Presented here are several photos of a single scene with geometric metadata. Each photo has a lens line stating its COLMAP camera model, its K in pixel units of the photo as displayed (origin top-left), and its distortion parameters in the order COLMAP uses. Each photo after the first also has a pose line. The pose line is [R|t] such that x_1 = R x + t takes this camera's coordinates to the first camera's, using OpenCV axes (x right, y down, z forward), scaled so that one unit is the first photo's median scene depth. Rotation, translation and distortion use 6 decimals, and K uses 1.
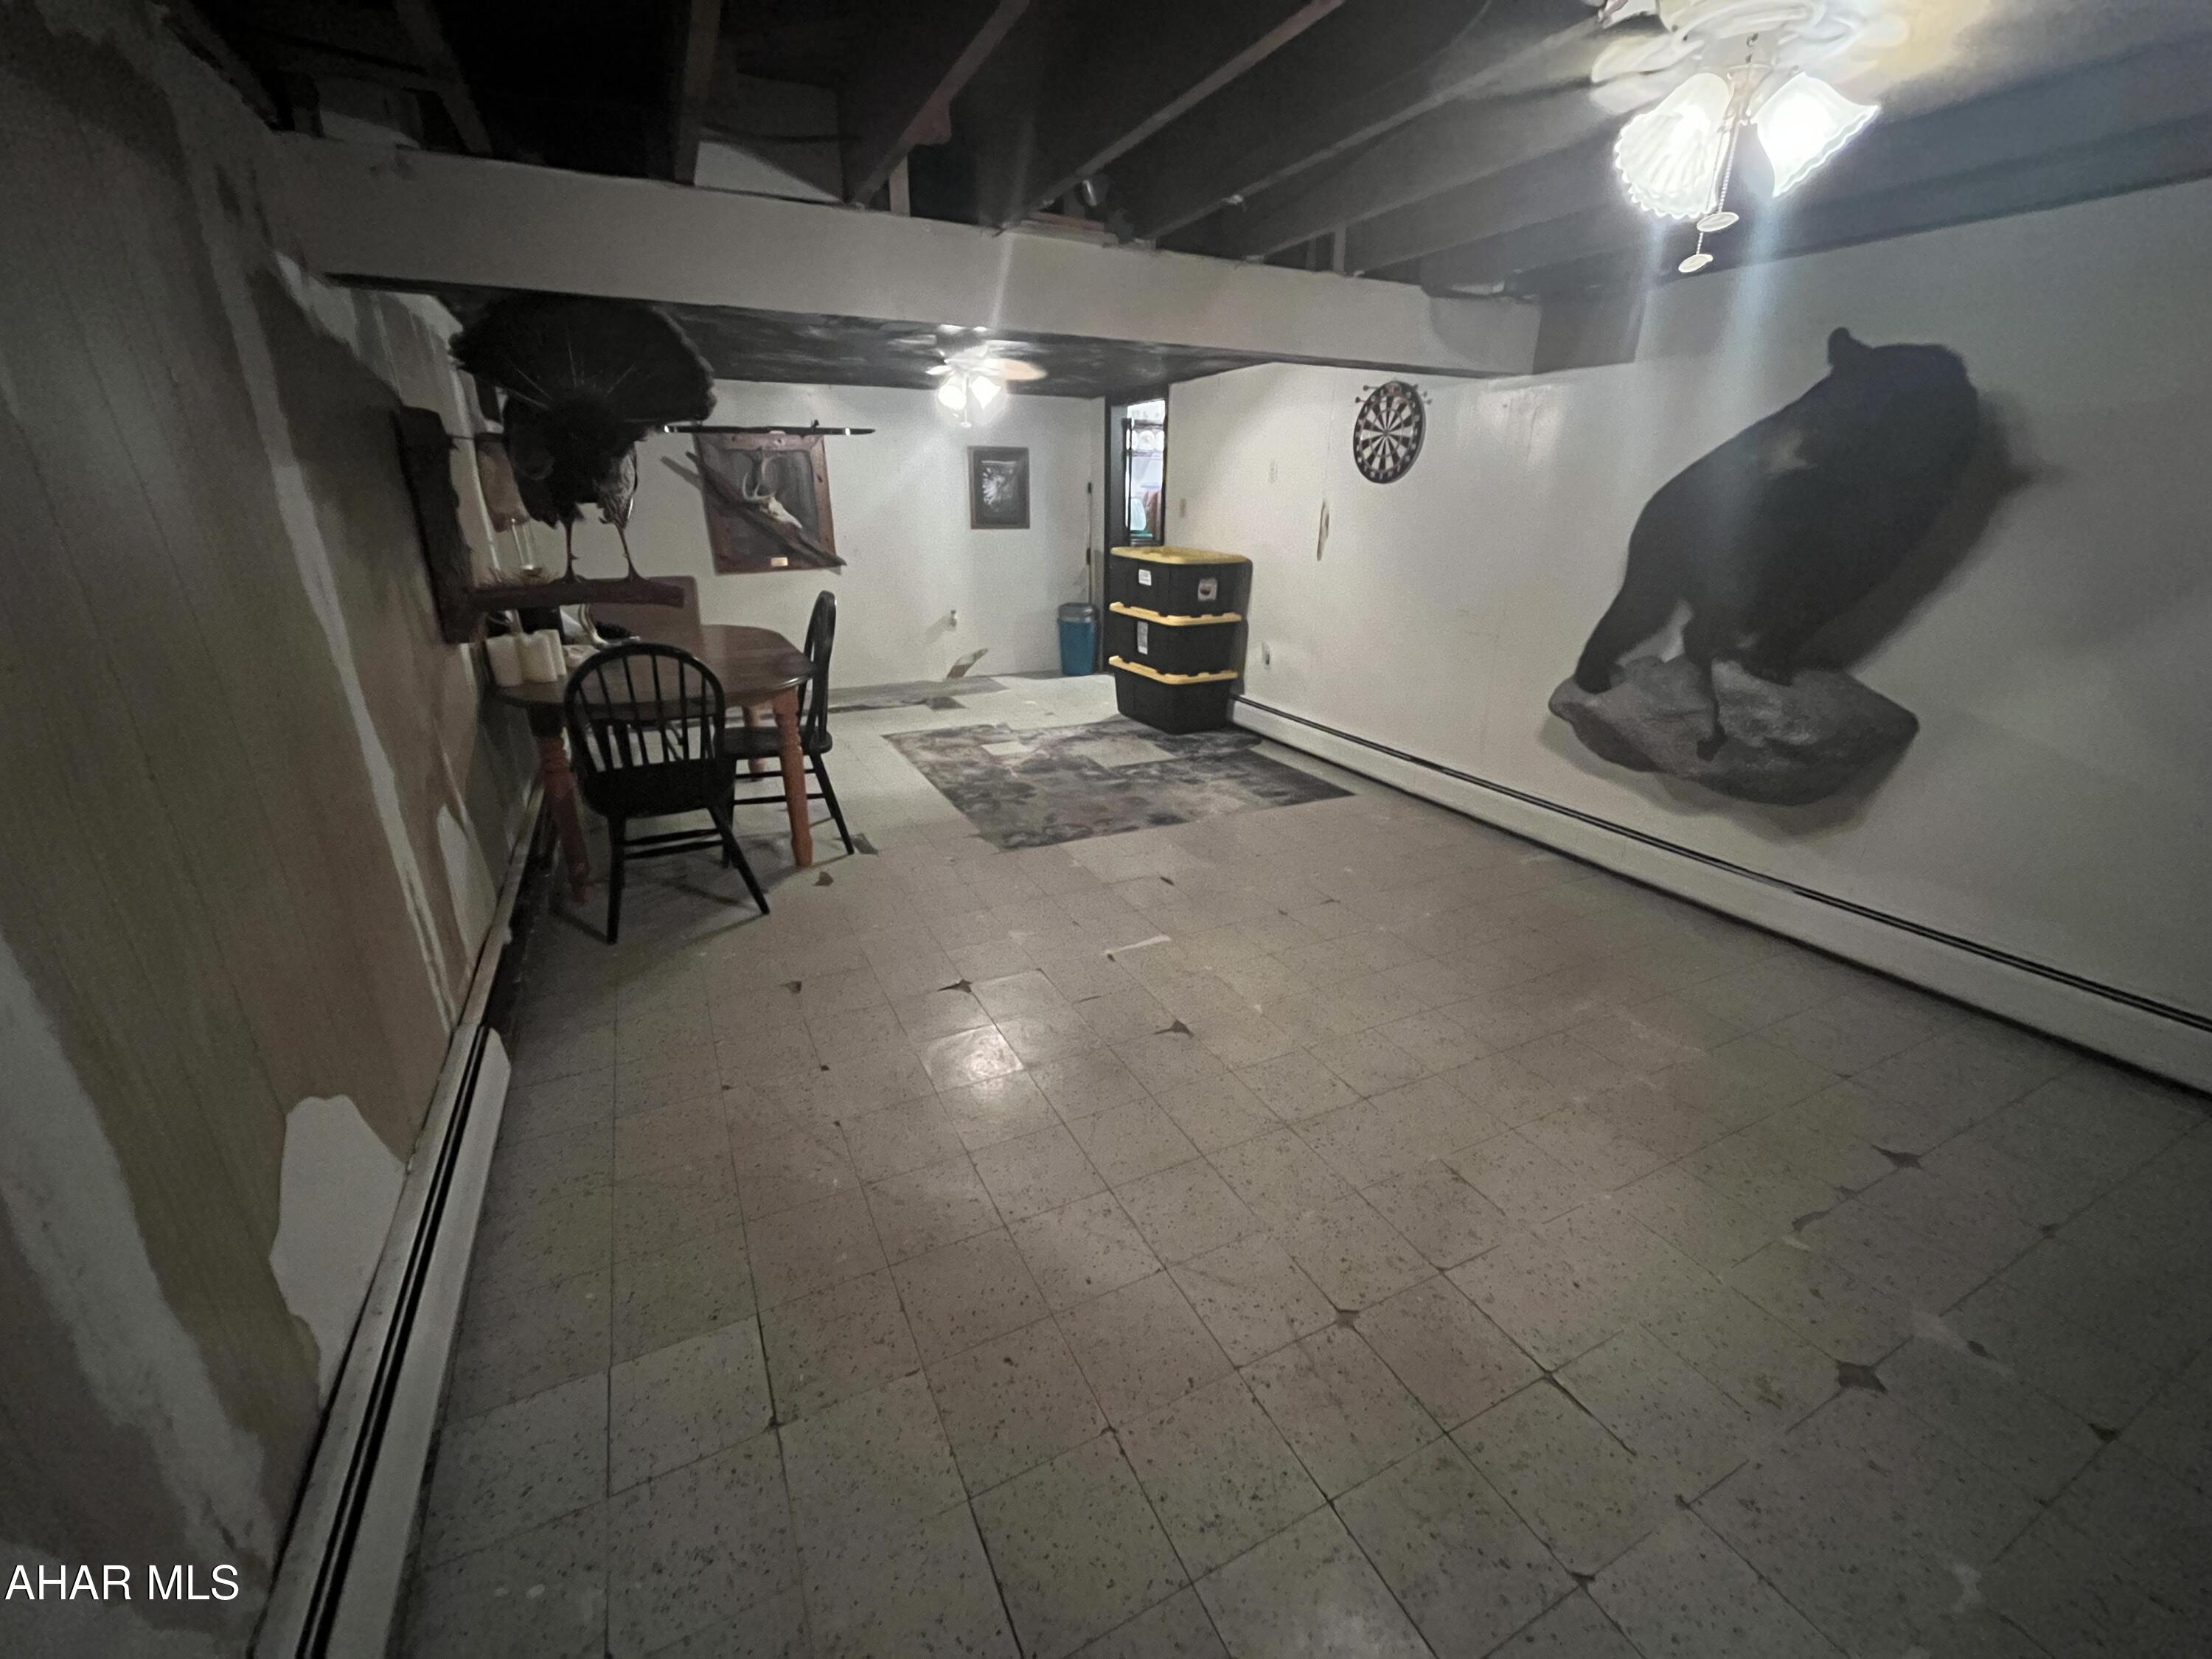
lens RADIAL K [[895.3, 0, 1100.4], [0, 895.3, 828.0], [0, 0, 1]] dist [-0.002296, -0.000065]
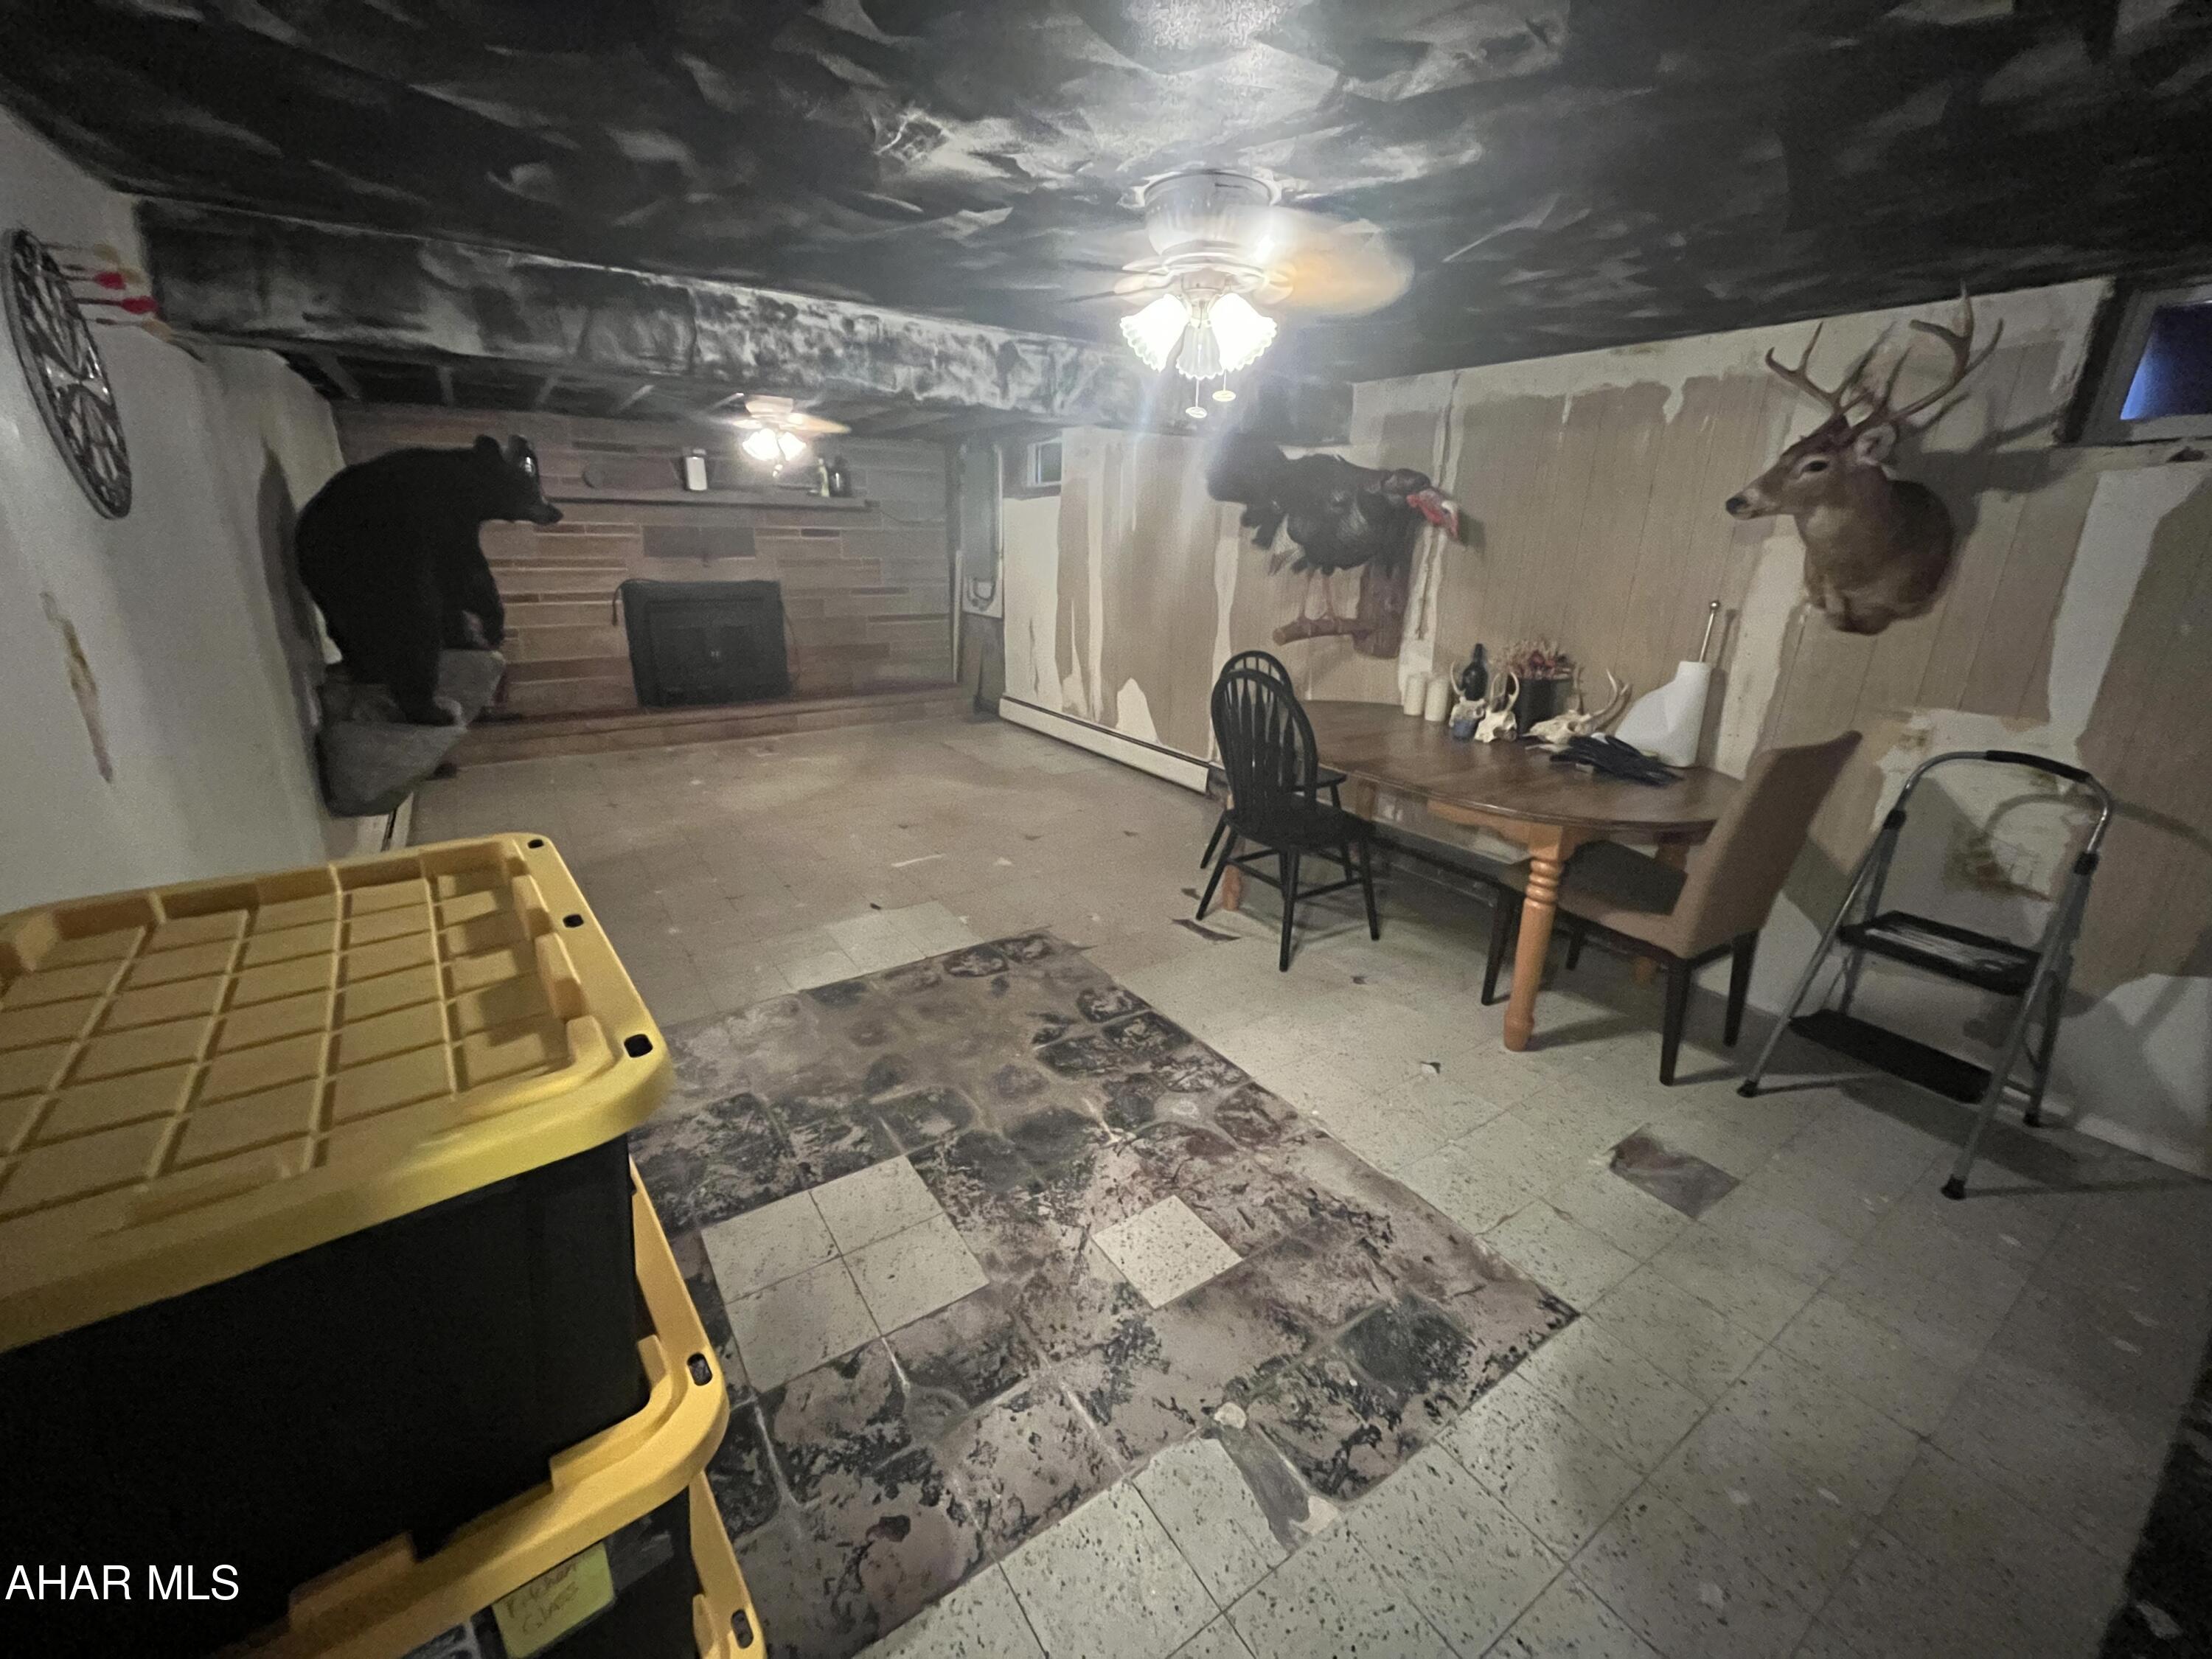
lens RADIAL K [[895.3, 0, 1100.4], [0, 895.3, 828.0], [0, 0, 1]] dist [-0.002296, -0.000065]
pose [[-0.991302, 0.015988, -0.130630, -0.039241], [-0.069002, 0.782077, 0.619349, -0.518525], [0.112065, 0.622976, -0.774172, 1.354415]]
